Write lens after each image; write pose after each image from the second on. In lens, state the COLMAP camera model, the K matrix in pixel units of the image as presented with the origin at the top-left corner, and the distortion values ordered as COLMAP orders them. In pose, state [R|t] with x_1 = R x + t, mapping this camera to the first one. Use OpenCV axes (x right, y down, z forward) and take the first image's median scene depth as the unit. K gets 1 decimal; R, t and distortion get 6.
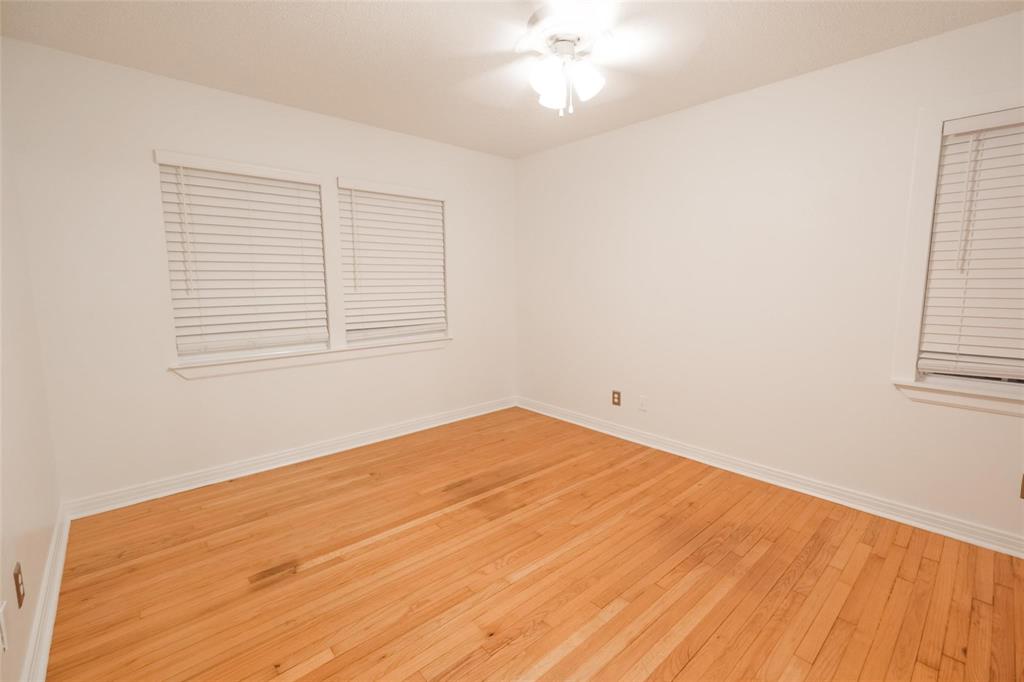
lens RADIAL K [[444.6, 0, 518.6], [0, 444.6, 336.7], [0, 0, 1]] dist [0.001976, -0.000092]
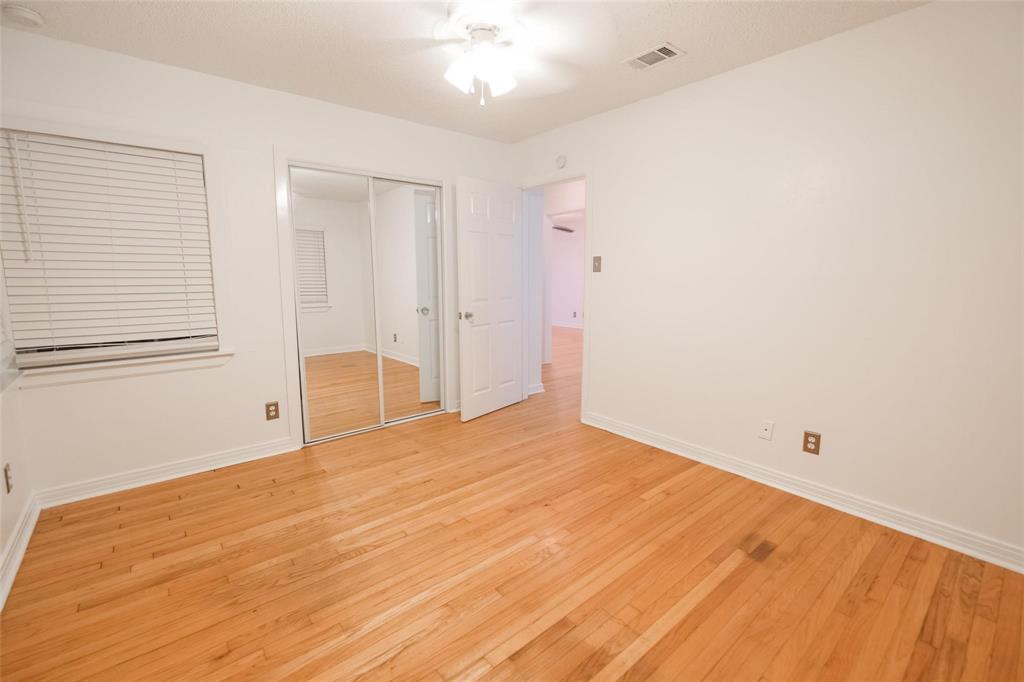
lens RADIAL K [[444.6, 0, 518.6], [0, 444.6, 336.7], [0, 0, 1]] dist [0.001976, -0.000092]
pose [[-0.999269, -0.004390, 0.037969, -0.018979], [0.005742, 0.964871, 0.262661, -0.220738], [-0.037788, 0.262687, -0.964141, 1.831241]]
